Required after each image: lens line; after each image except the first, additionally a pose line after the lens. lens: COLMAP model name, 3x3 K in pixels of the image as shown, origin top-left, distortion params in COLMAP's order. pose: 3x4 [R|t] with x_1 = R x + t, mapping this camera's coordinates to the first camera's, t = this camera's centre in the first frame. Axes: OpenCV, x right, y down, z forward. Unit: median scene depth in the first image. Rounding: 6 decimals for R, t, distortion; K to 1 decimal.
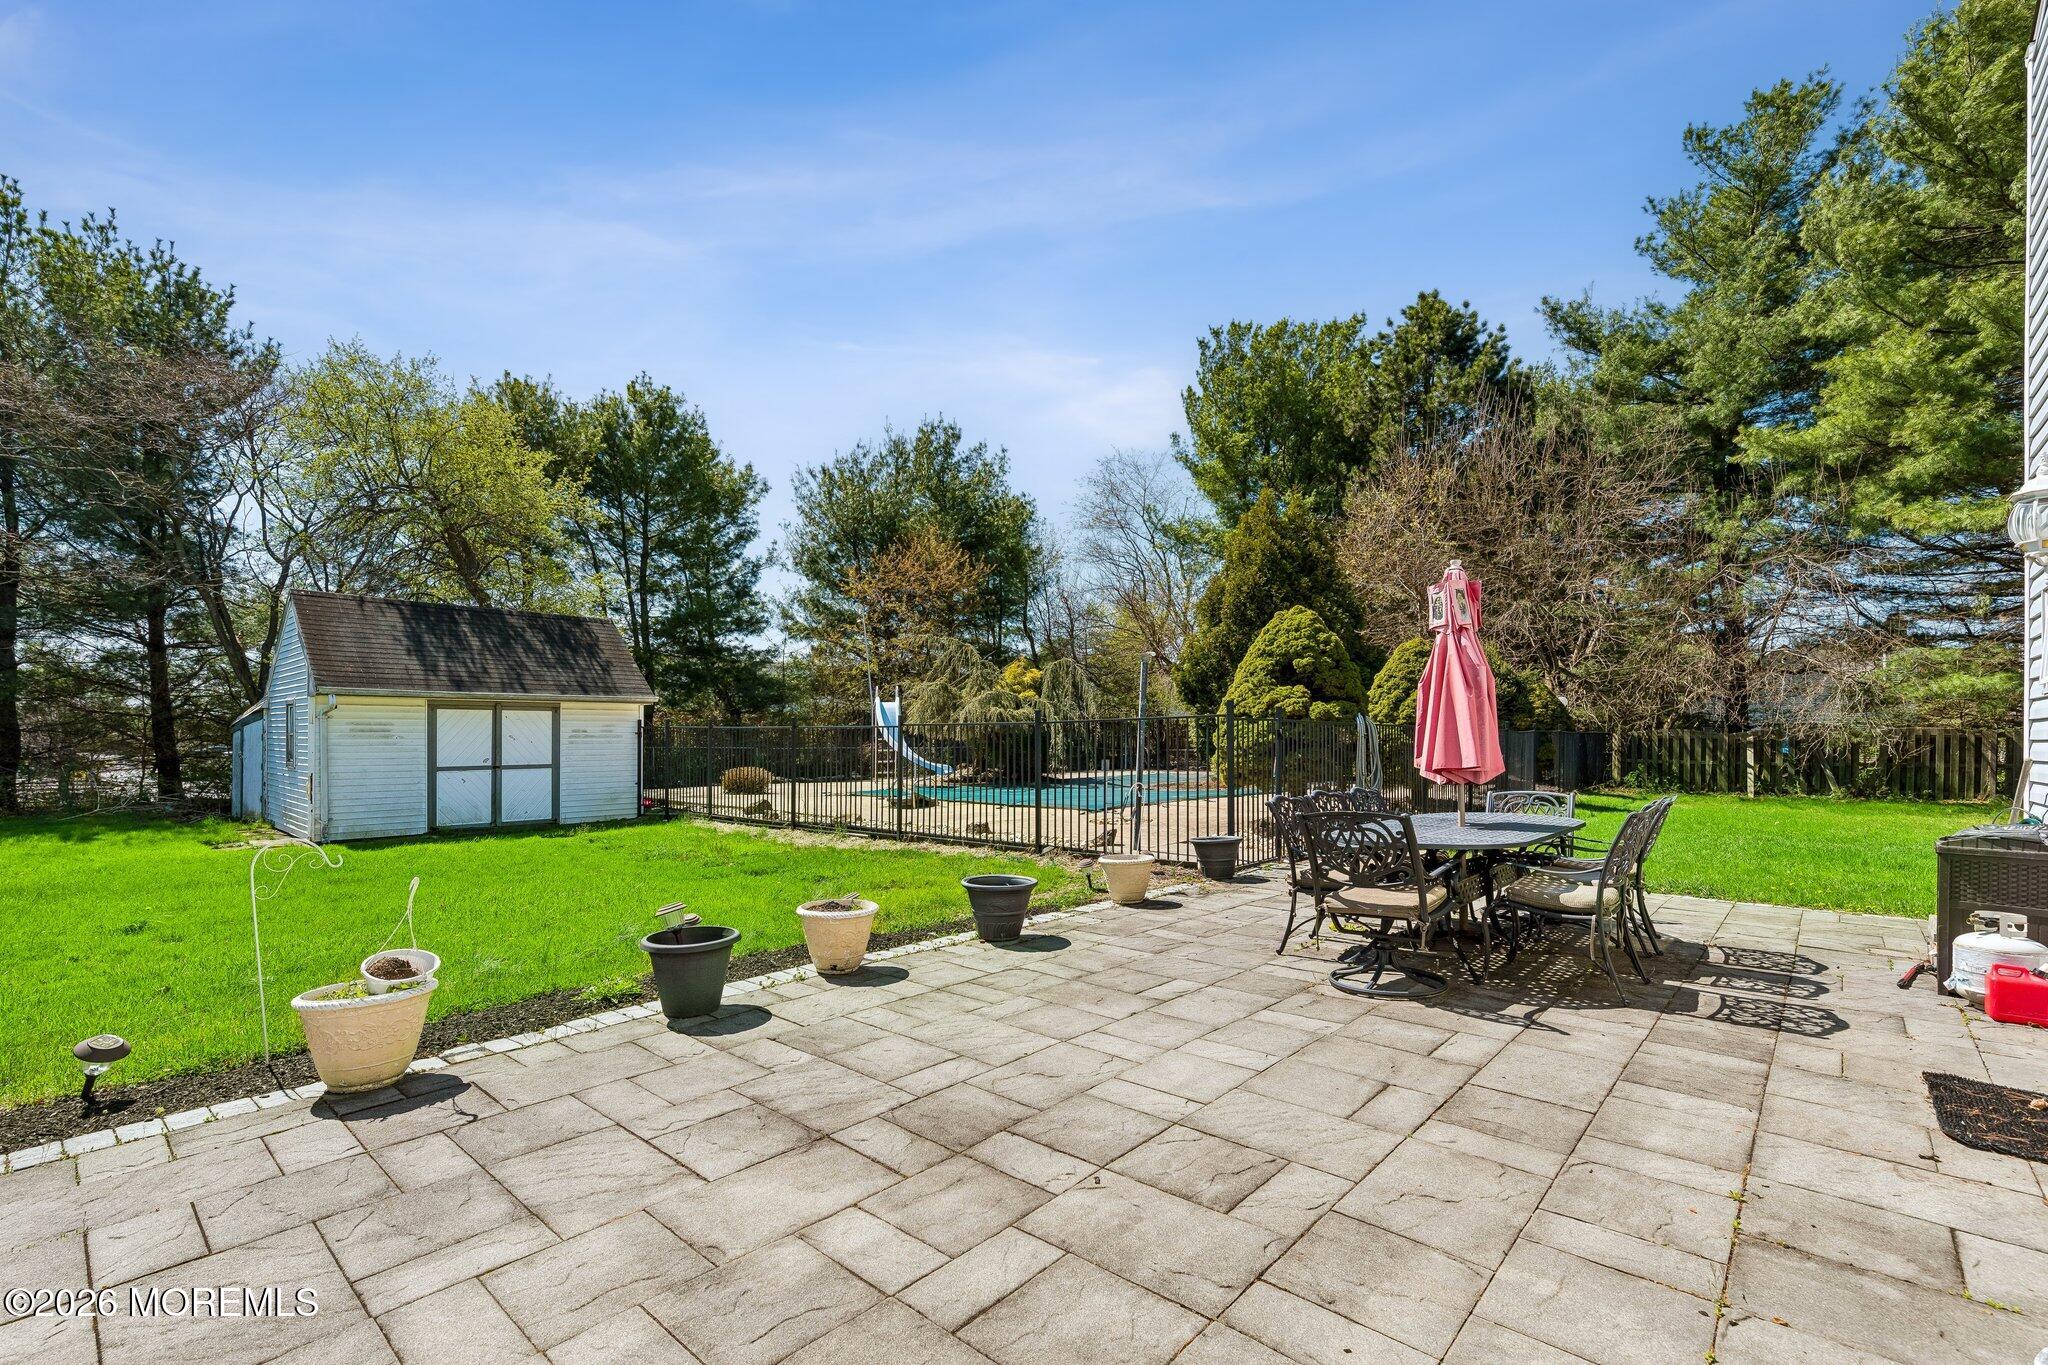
lens RADIAL K [[892.6, 0, 967.0], [0, 892.6, 749.1], [0, 0, 1]] dist [0.002203, 0.000397]
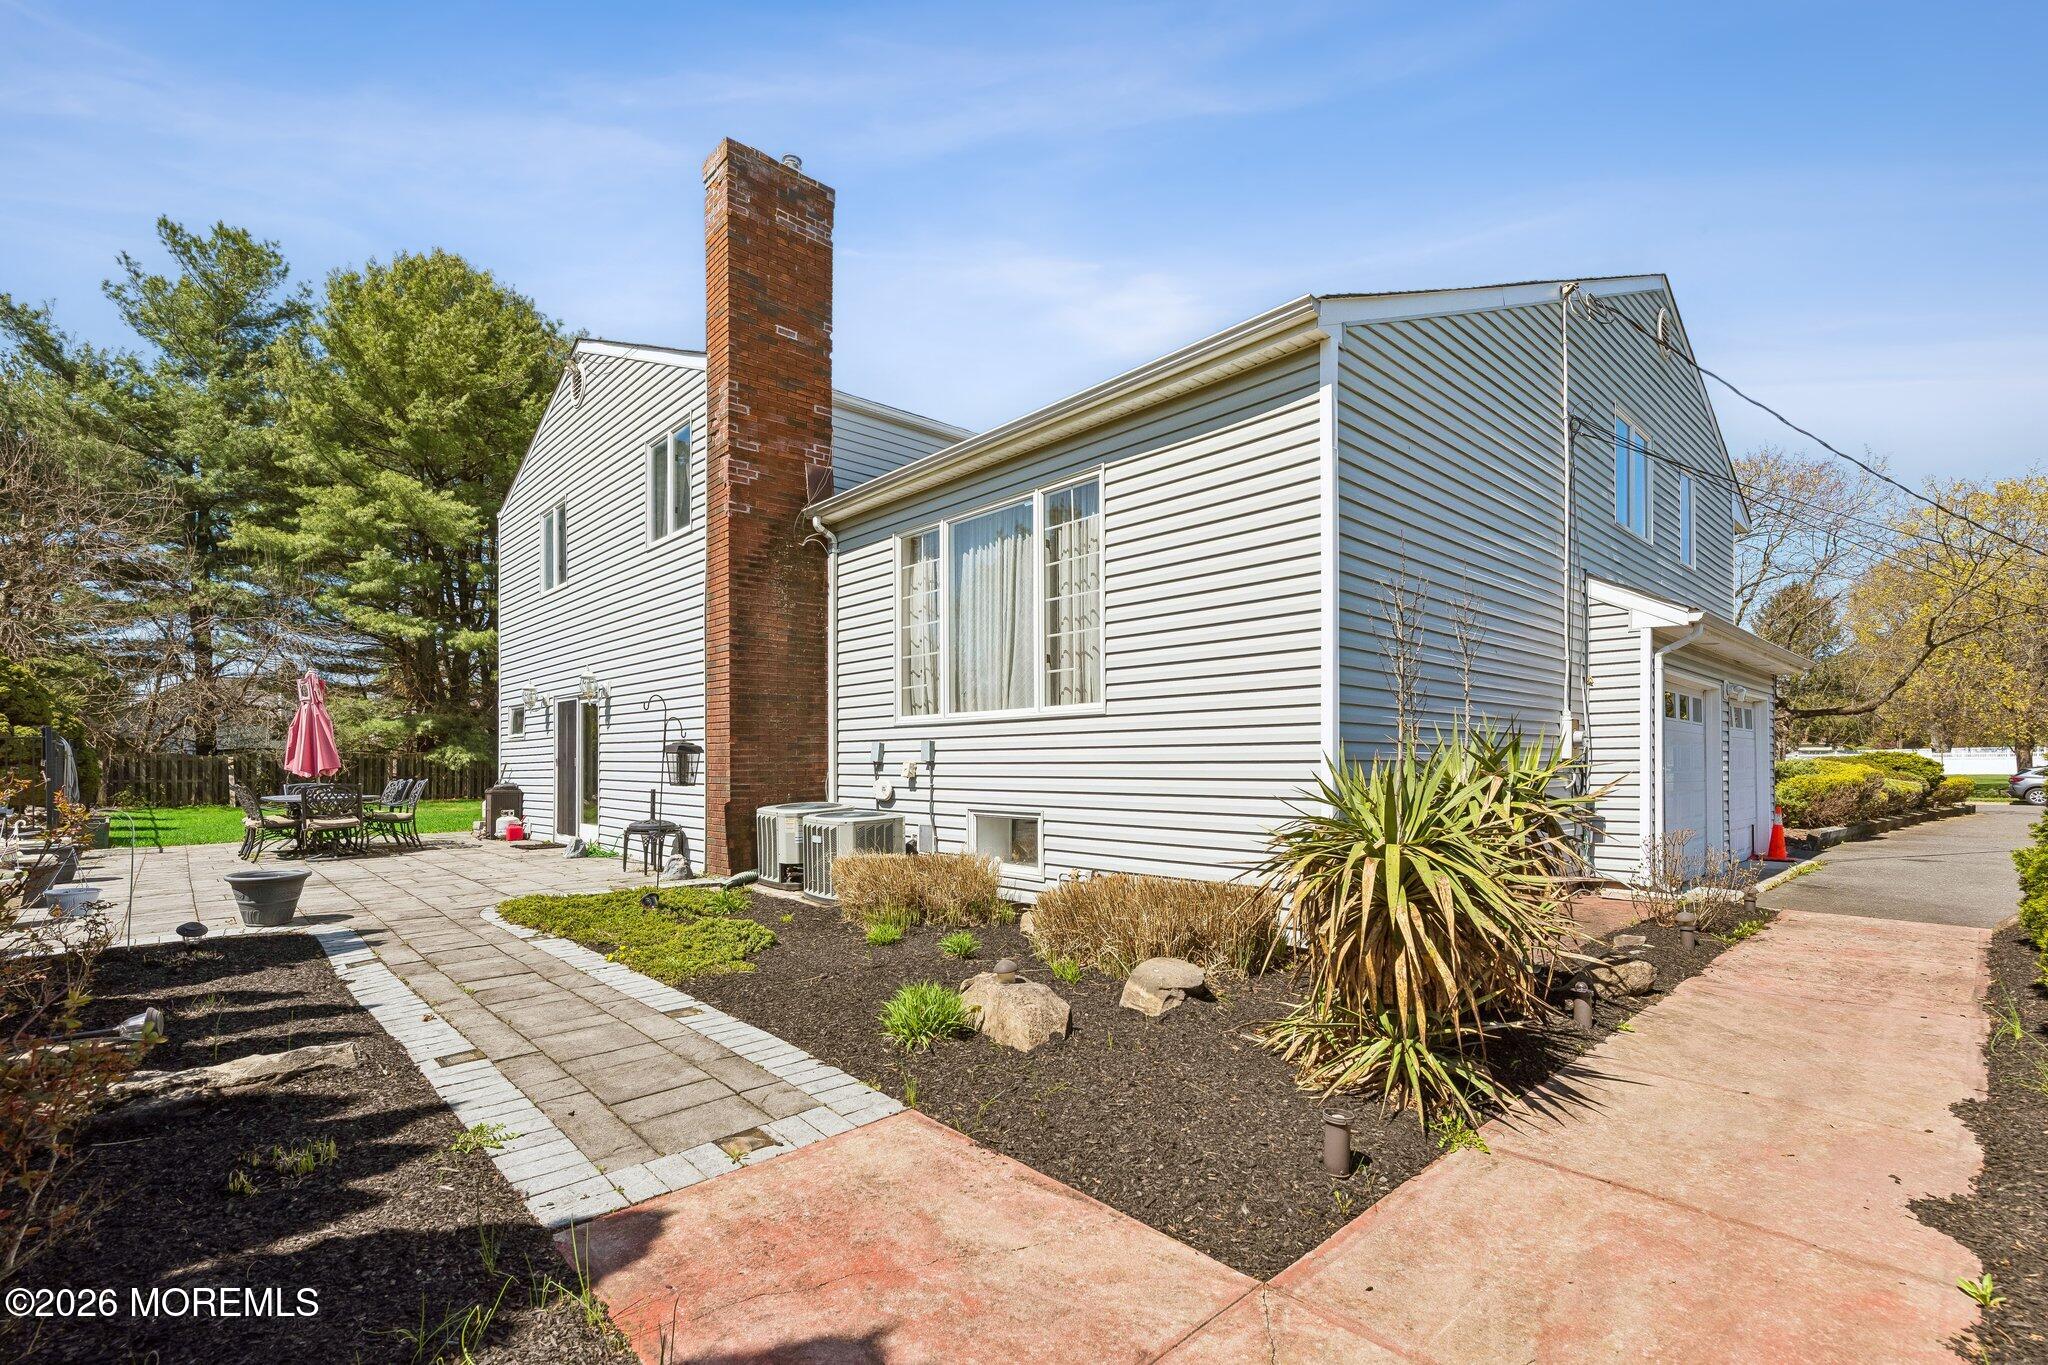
lens RADIAL K [[919.3, 0, 1027.2], [0, 919.3, 753.6], [0, 0, 1]] dist [0.000237, -0.000189]
pose [[0.060250, 0.012322, 0.998107, -0.247889], [0.009625, 0.999870, -0.012925, 0.003929], [-0.998137, 0.010385, 0.060124, -0.131298]]
